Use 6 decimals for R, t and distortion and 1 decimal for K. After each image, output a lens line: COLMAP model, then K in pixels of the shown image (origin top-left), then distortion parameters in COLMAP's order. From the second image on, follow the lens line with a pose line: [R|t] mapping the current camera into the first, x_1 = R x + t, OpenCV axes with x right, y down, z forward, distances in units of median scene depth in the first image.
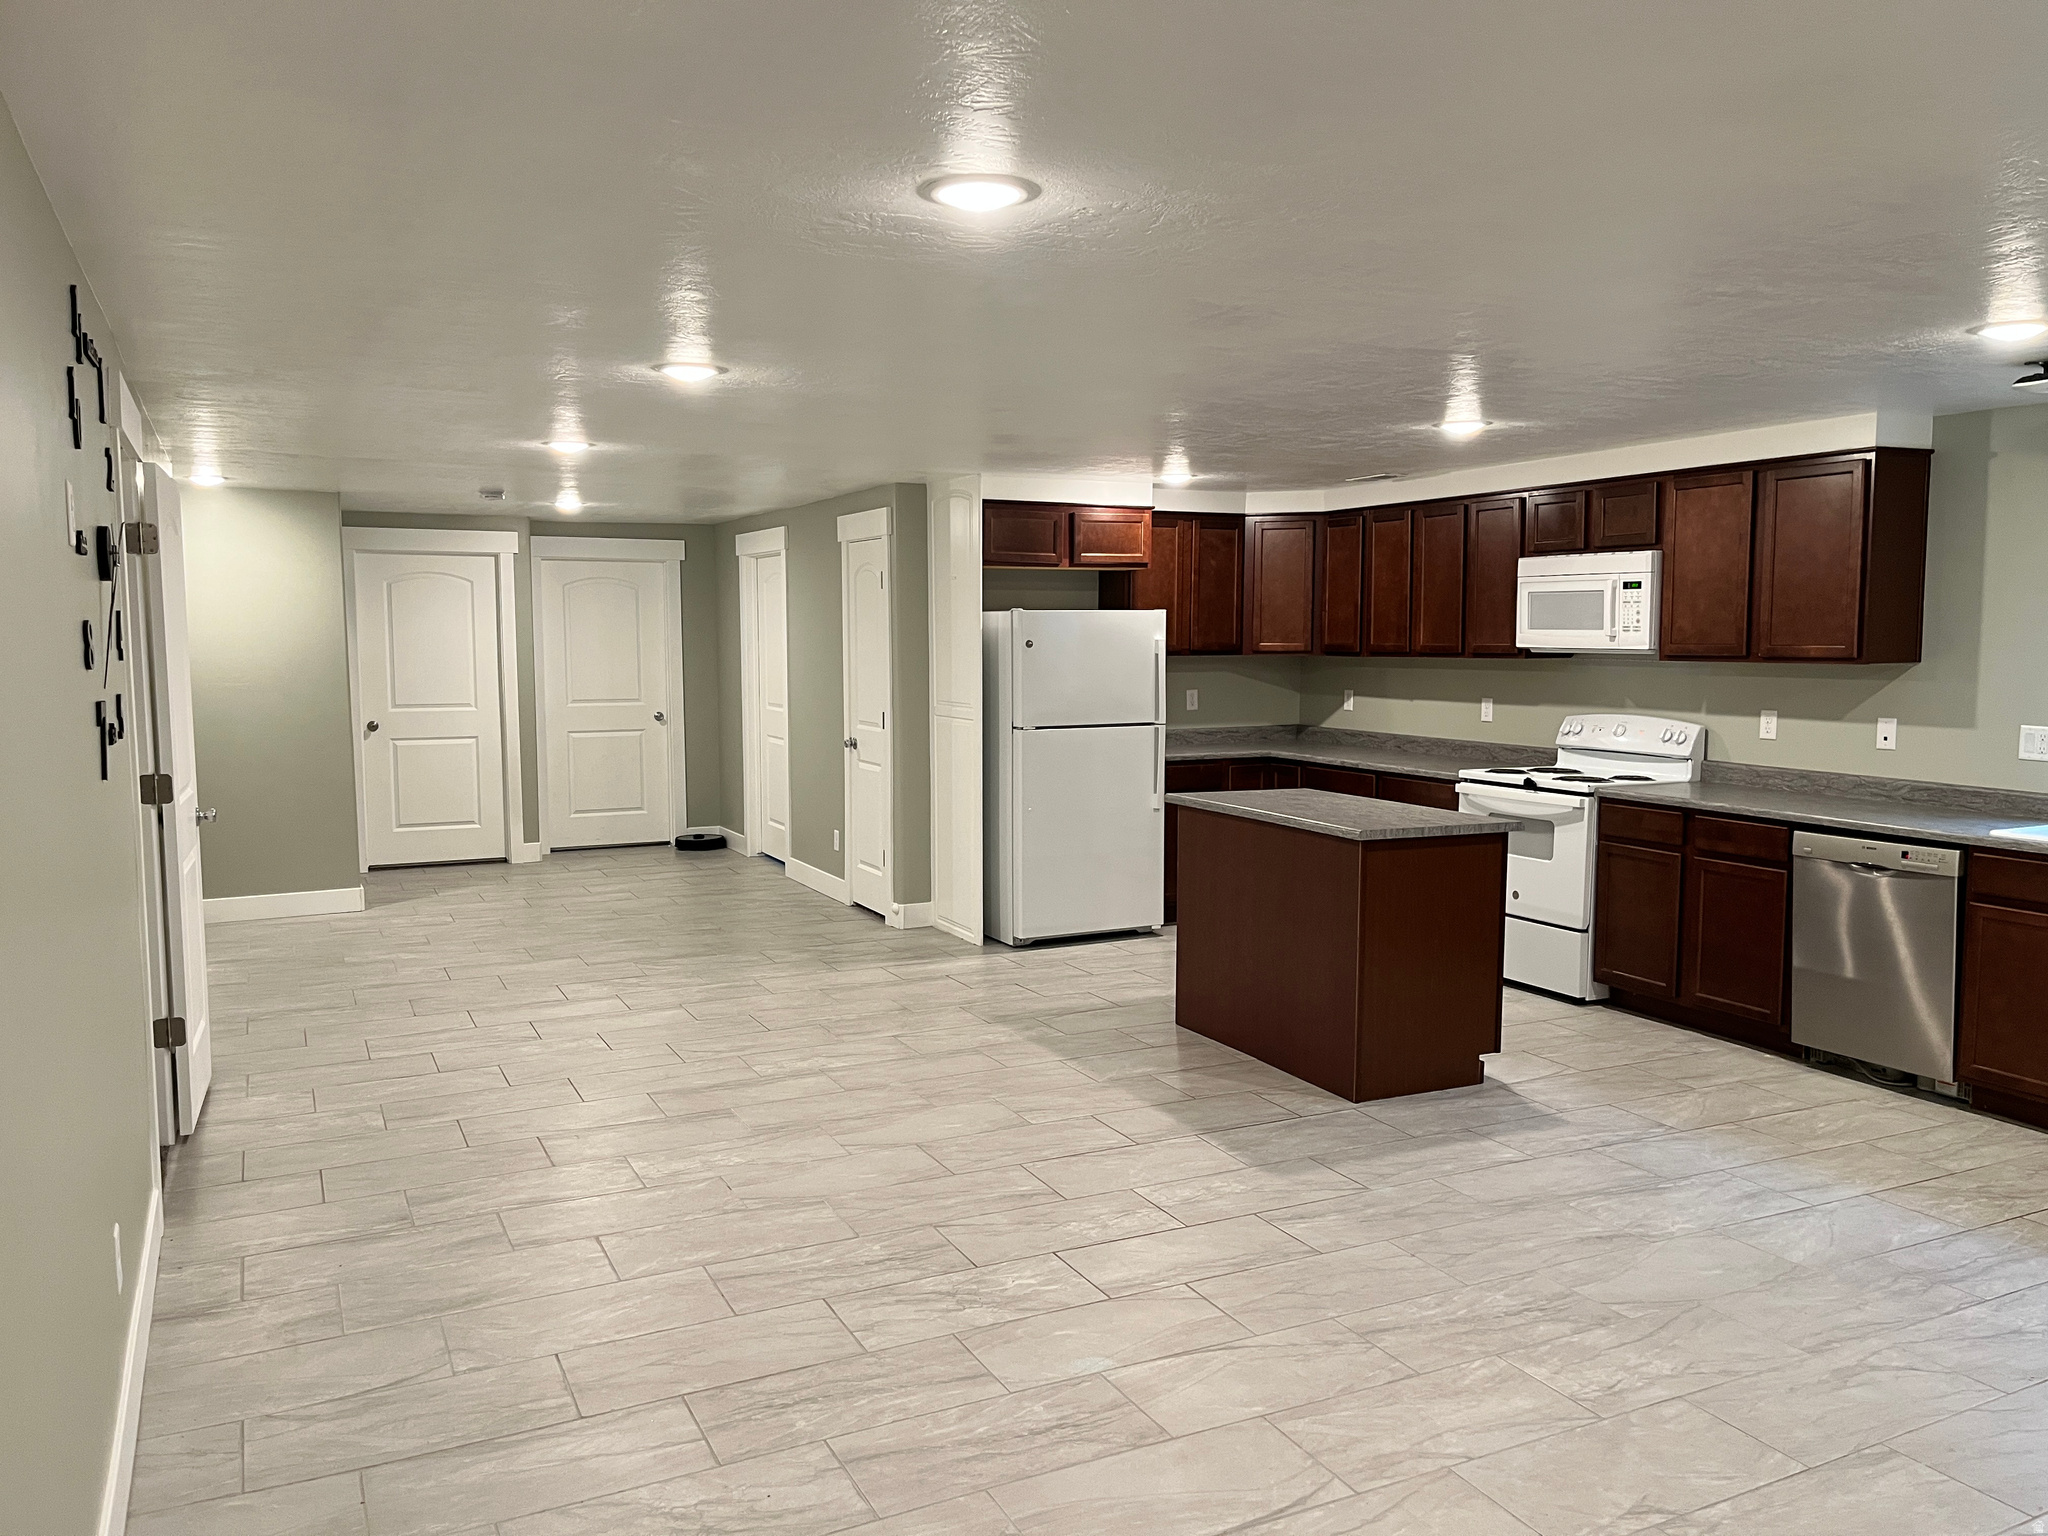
lens RADIAL K [[1550.9, 0, 1030.8], [0, 1550.9, 771.2], [0, 0, 1]] dist [0.051563, -0.050504]
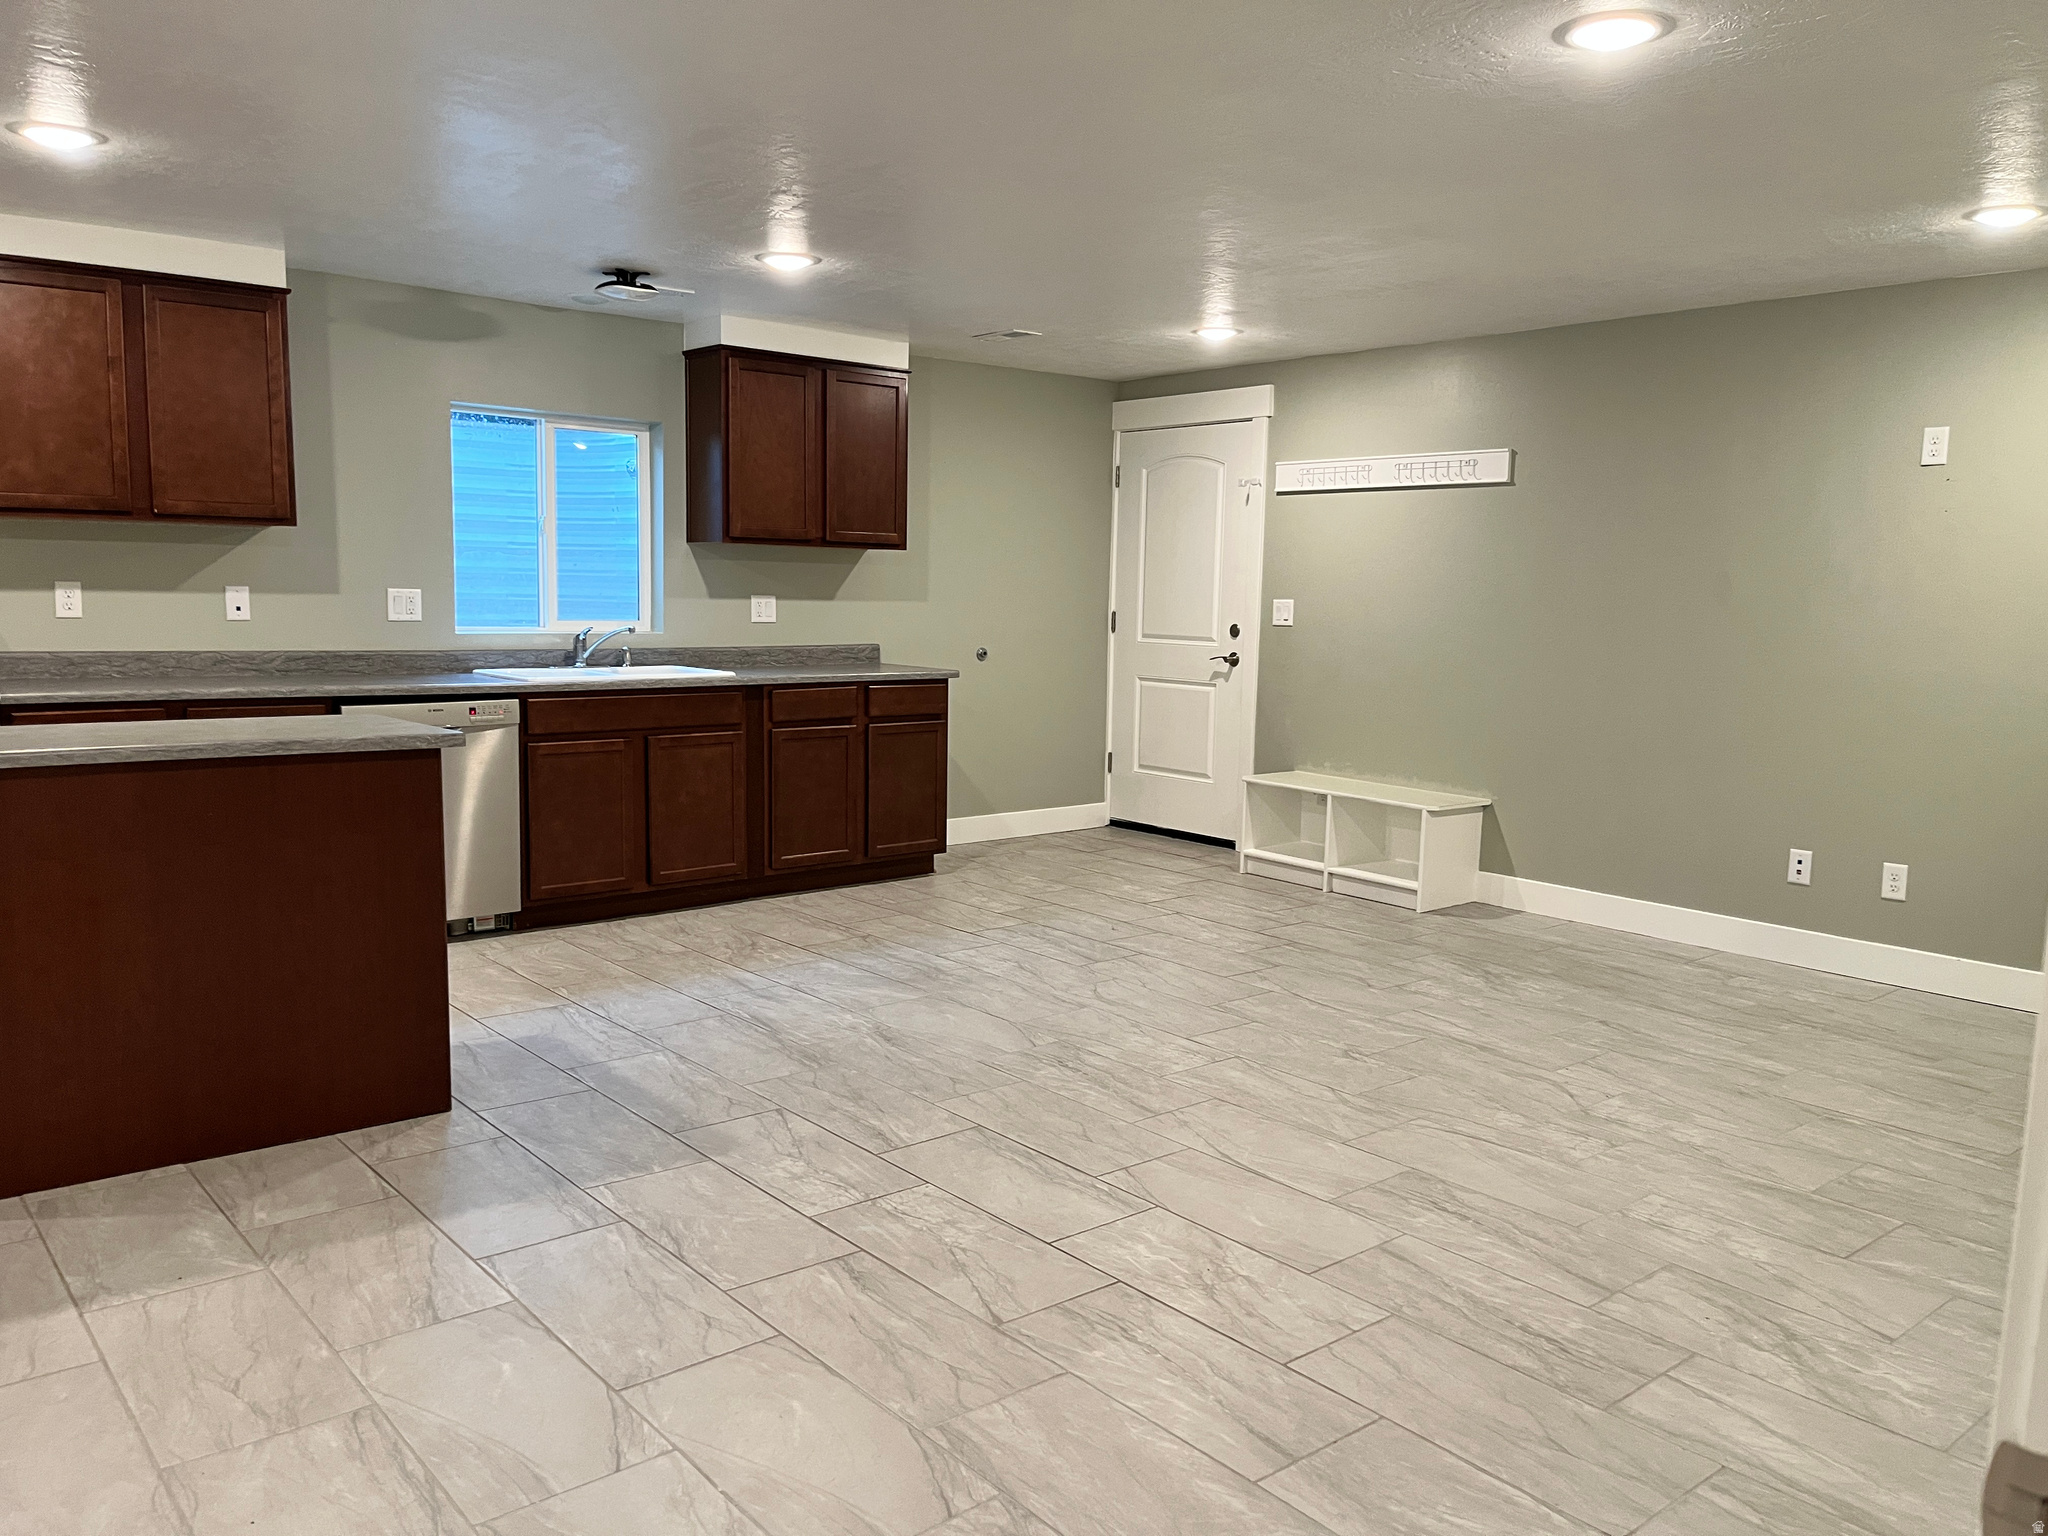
lens RADIAL K [[1550.9, 0, 1041.1], [0, 1550.9, 763.6], [0, 0, 1]] dist [0.051563, -0.050504]
pose [[-0.243847, -0.116833, 0.962750, -0.633001], [0.067187, 0.988297, 0.136951, -0.033854], [-0.967484, 0.098080, -0.233144, 1.032735]]
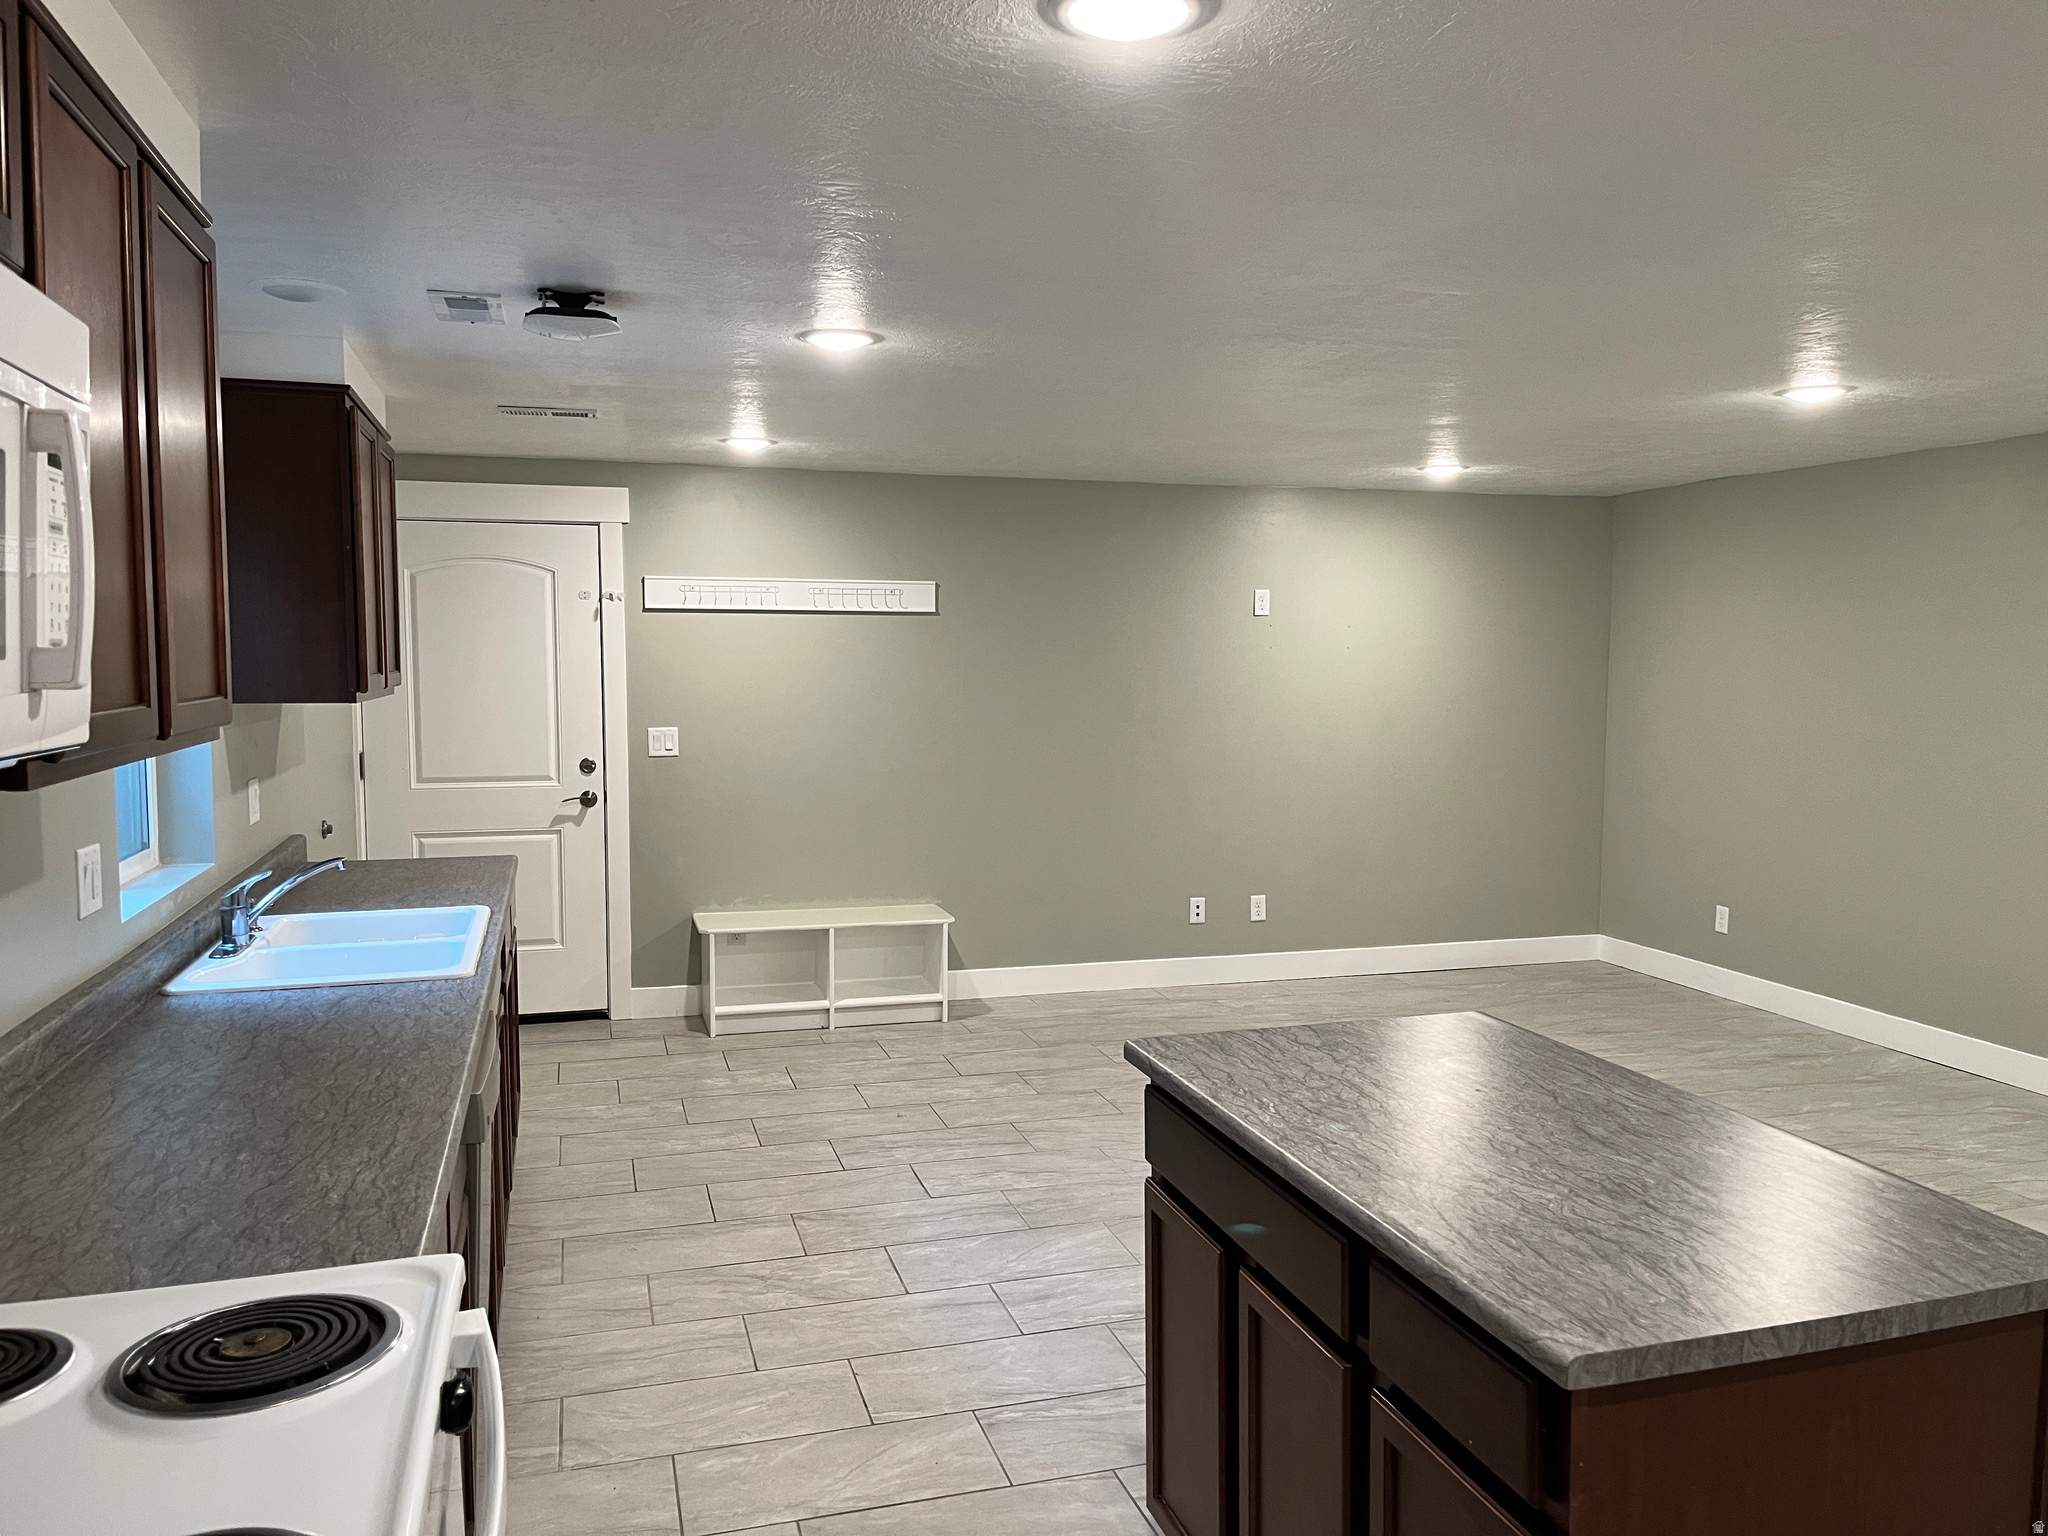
lens RADIAL K [[1550.9, 0, 1032.8], [0, 1550.9, 756.1], [0, 0, 1]] dist [0.051563, -0.050504]
pose [[-0.986132, -0.012452, 0.165495, 0.317042], [0.013971, 0.987413, 0.157543, -0.164822], [-0.165374, 0.157670, -0.973546, 1.771995]]
